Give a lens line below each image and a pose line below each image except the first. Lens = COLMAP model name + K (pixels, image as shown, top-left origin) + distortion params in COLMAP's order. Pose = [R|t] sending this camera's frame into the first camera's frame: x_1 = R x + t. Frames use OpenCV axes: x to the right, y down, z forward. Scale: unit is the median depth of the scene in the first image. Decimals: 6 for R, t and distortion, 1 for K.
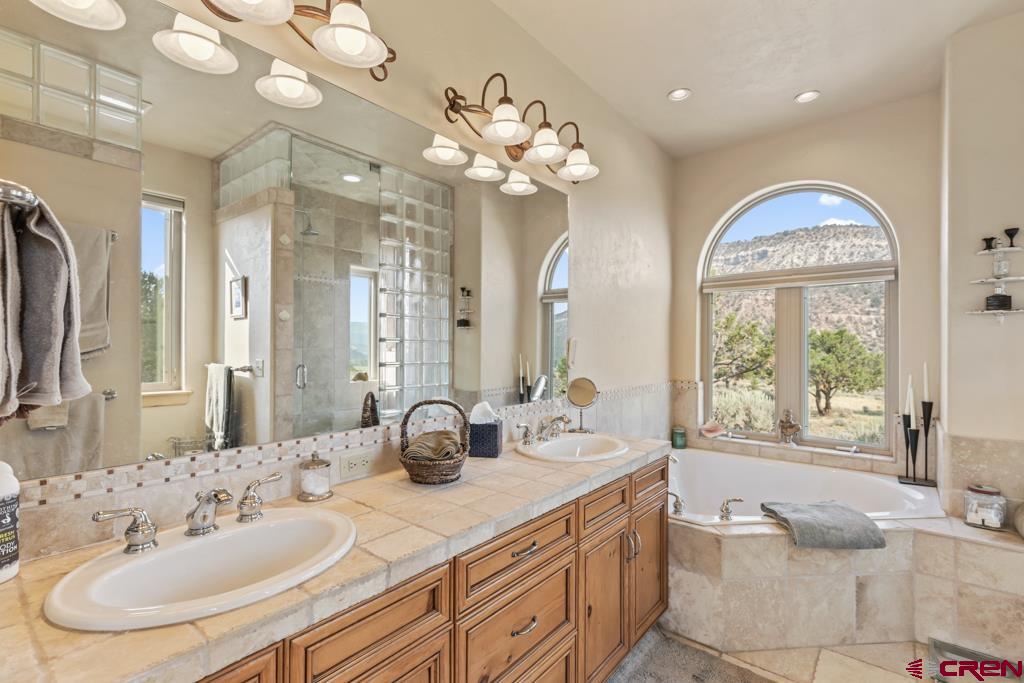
lens RADIAL K [[464.4, 0, 510.1], [0, 464.4, 343.9], [0, 0, 1]] dist [0.001153, 0.000414]
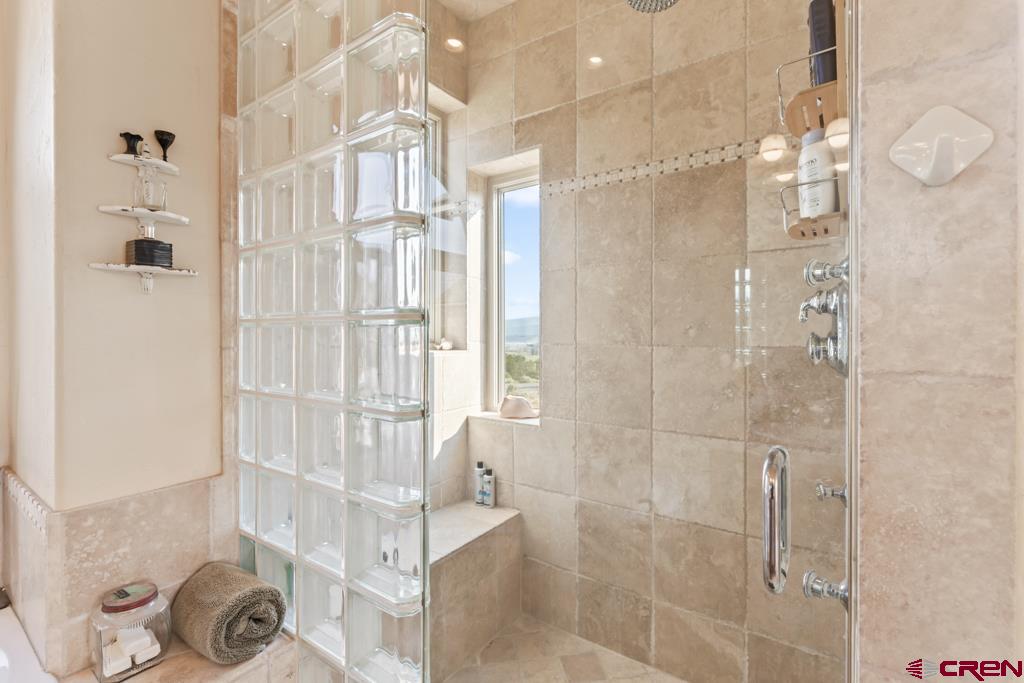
lens RADIAL K [[464.4, 0, 514.2], [0, 464.4, 338.1], [0, 0, 1]] dist [0.001153, 0.000414]
pose [[-0.076789, -0.008210, 0.997014, 0.441507], [-0.003888, 0.999961, 0.007935, 0.008709], [-0.997040, -0.003267, -0.076818, 0.587759]]
